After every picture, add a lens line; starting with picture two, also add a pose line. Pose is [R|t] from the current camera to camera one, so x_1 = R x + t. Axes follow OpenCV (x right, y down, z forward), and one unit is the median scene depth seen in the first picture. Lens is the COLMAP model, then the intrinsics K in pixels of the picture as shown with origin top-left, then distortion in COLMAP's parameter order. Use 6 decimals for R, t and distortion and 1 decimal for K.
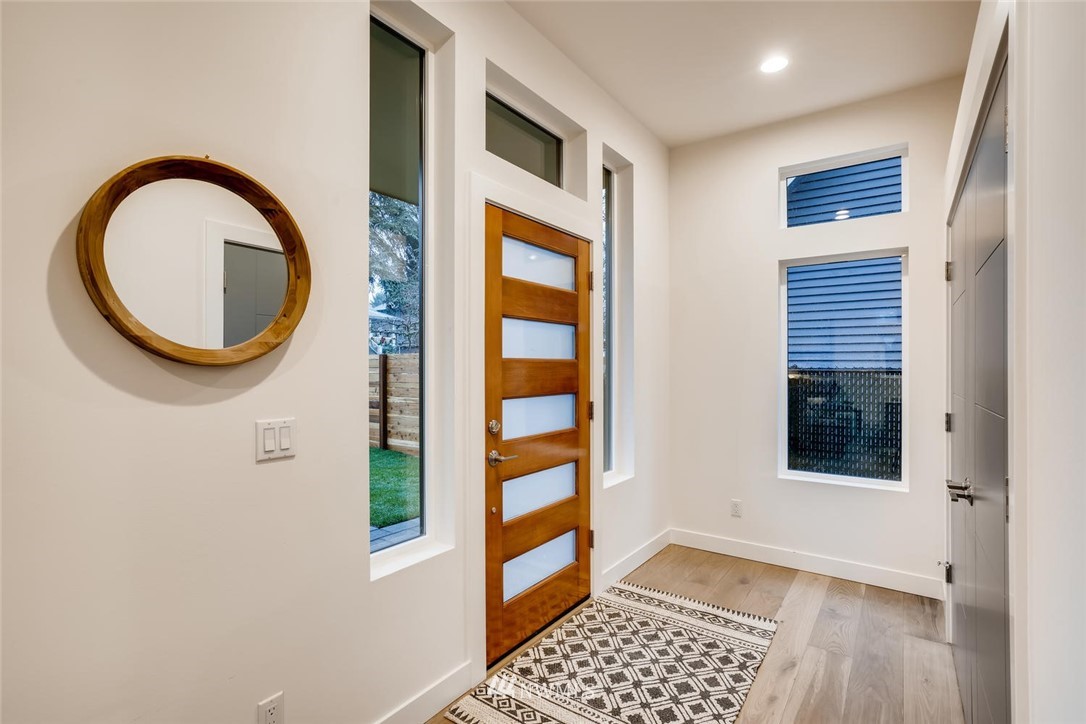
lens RADIAL K [[525.1, 0, 546.2], [0, 525.1, 364.6], [0, 0, 1]] dist [-0.028691, 0.018675]
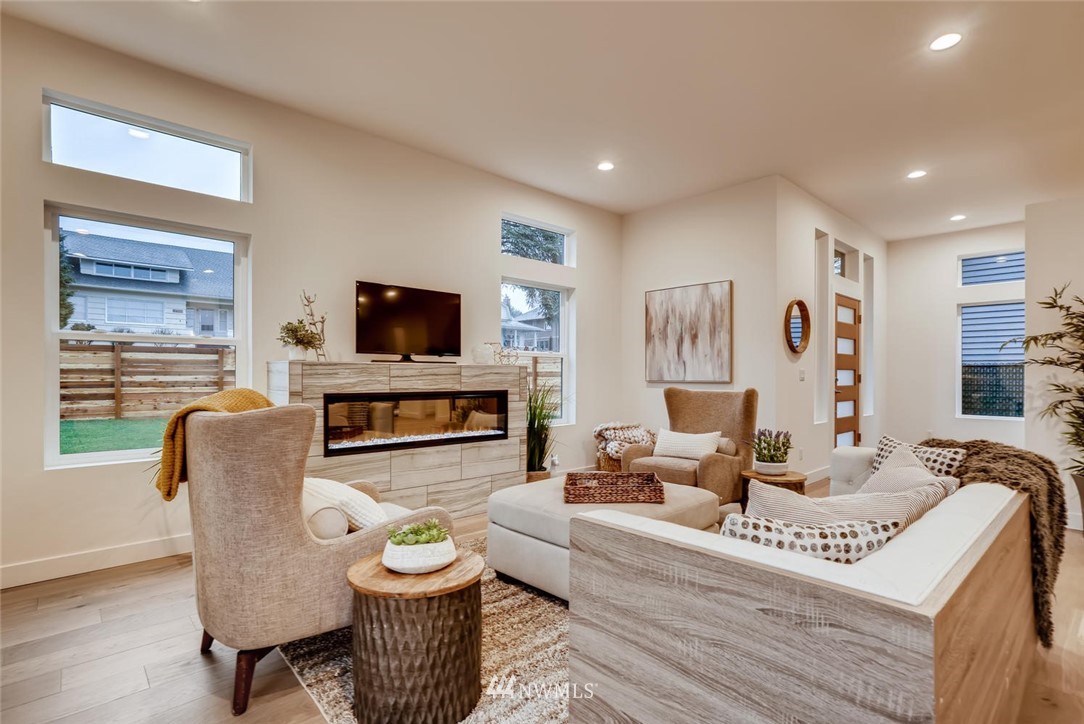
lens RADIAL K [[524.2, 0, 546.3], [0, 524.2, 376.4], [0, 0, 1]] dist [-0.028691, 0.018675]
pose [[0.975888, 0.007878, -0.218127, -0.758693], [-0.006354, 0.999950, 0.007689, 0.074356], [0.218177, -0.006117, 0.975890, -1.479920]]
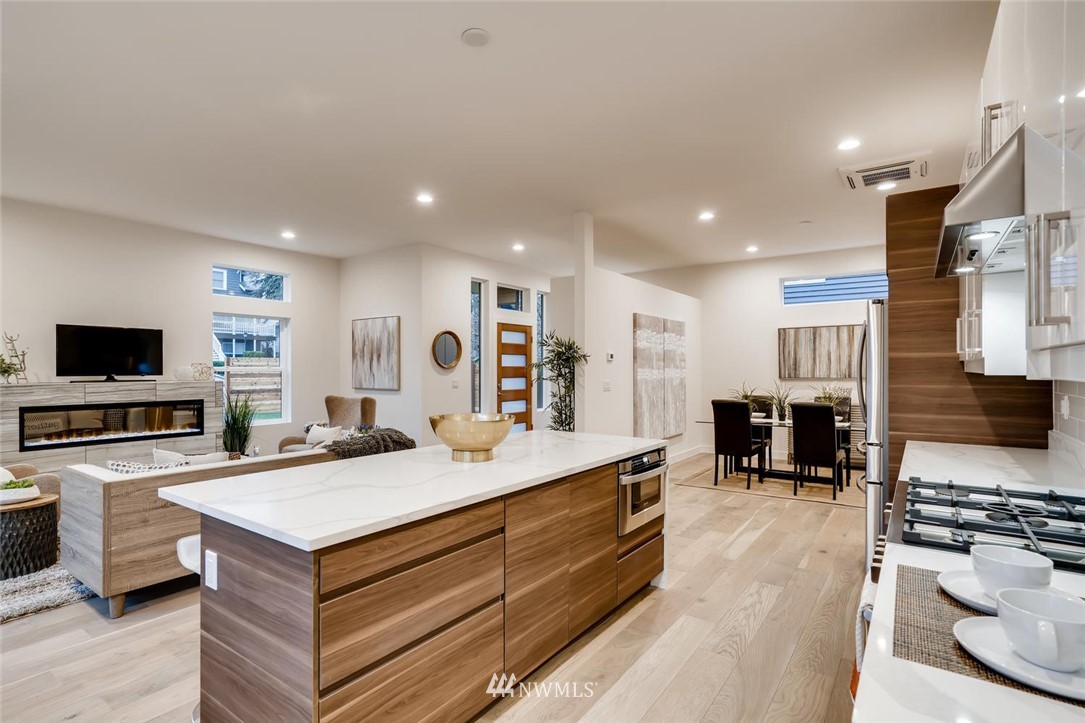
lens RADIAL K [[524.6, 0, 536.9], [0, 524.6, 369.0], [0, 0, 1]] dist [-0.028691, 0.018675]
pose [[0.999875, 0.002432, -0.015599, 0.170316], [-0.002380, 0.999992, 0.003334, -0.004791], [0.015607, -0.003296, 0.999873, -2.075260]]
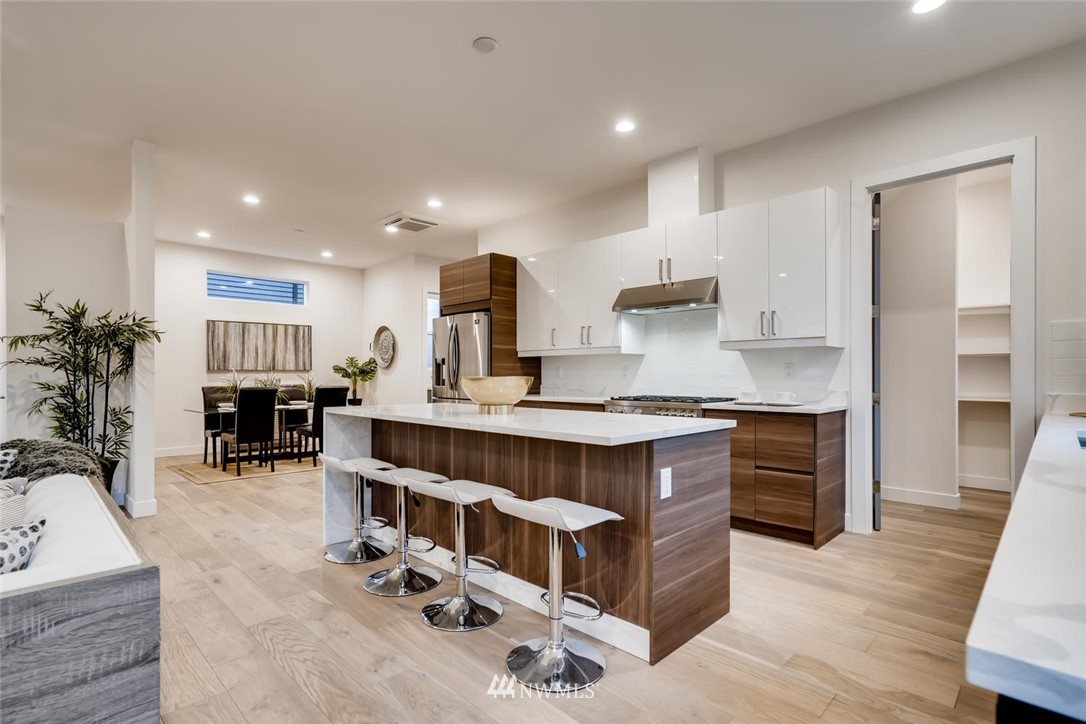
lens RADIAL K [[525.1, 0, 527.2], [0, 525.1, 383.2], [0, 0, 1]] dist [-0.028691, 0.018675]
pose [[0.193775, -0.011241, 0.980982, -0.912552], [-0.003395, 0.999921, 0.012129, 0.075875], [-0.981040, -0.005680, 0.193722, -1.476857]]
